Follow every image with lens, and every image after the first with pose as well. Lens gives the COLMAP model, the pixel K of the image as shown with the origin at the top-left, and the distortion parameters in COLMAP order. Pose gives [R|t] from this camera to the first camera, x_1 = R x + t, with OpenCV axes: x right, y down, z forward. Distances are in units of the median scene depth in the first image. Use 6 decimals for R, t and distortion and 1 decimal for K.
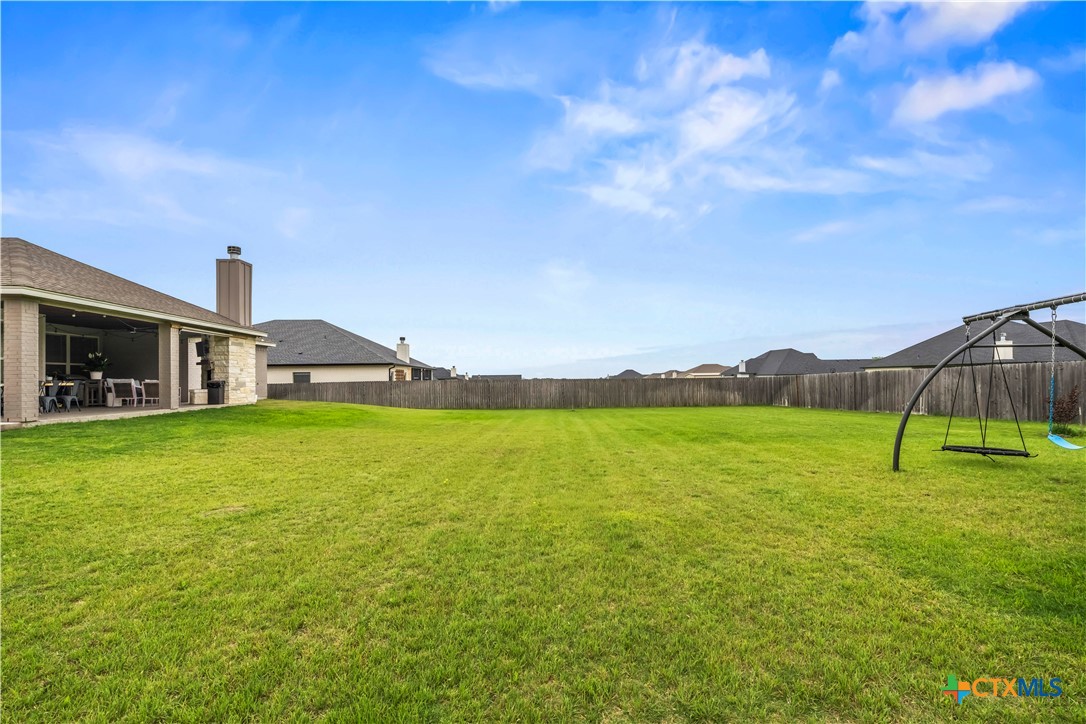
lens RADIAL K [[455.7, 0, 554.6], [0, 455.7, 374.6], [0, 0, 1]] dist [-0.000831, -0.000514]
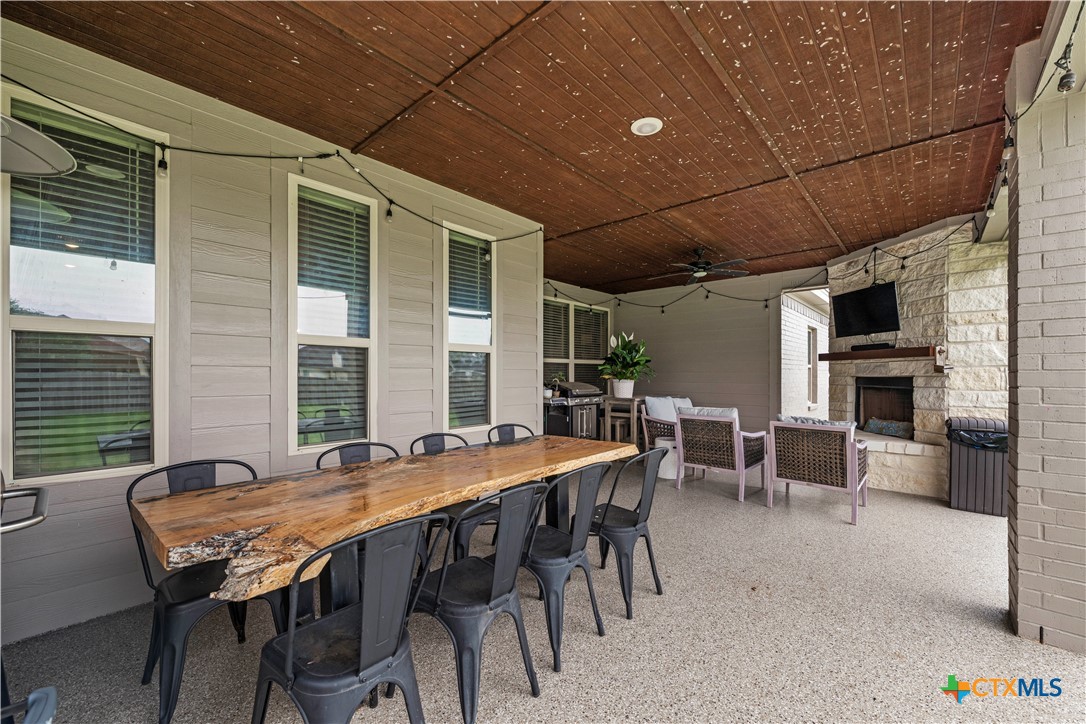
lens RADIAL K [[433.5, 0, 544.2], [0, 433.5, 371.2], [0, 0, 1]] dist [0.002222, -0.000352]
pose [[0.671923, 0.006097, -0.740596, -0.762936], [-0.002601, 0.999979, 0.005872, -0.015867], [0.740616, -0.002019, 0.671925, 0.679647]]
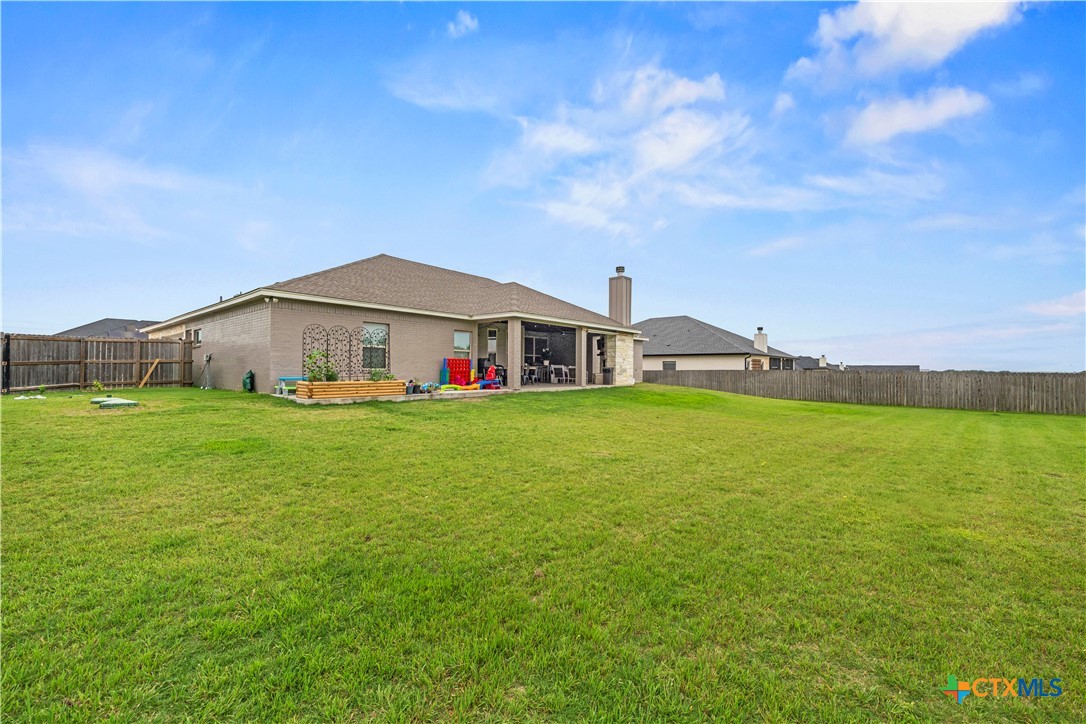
lens RADIAL K [[433.5, 0, 545.3], [0, 433.5, 360.3], [0, 0, 1]] dist [0.002222, -0.000352]
pose [[0.697499, 0.003827, -0.716575, 0.059341], [-0.008677, 0.999958, -0.003106, -0.002281], [0.716533, 0.008384, 0.697503, -0.042298]]
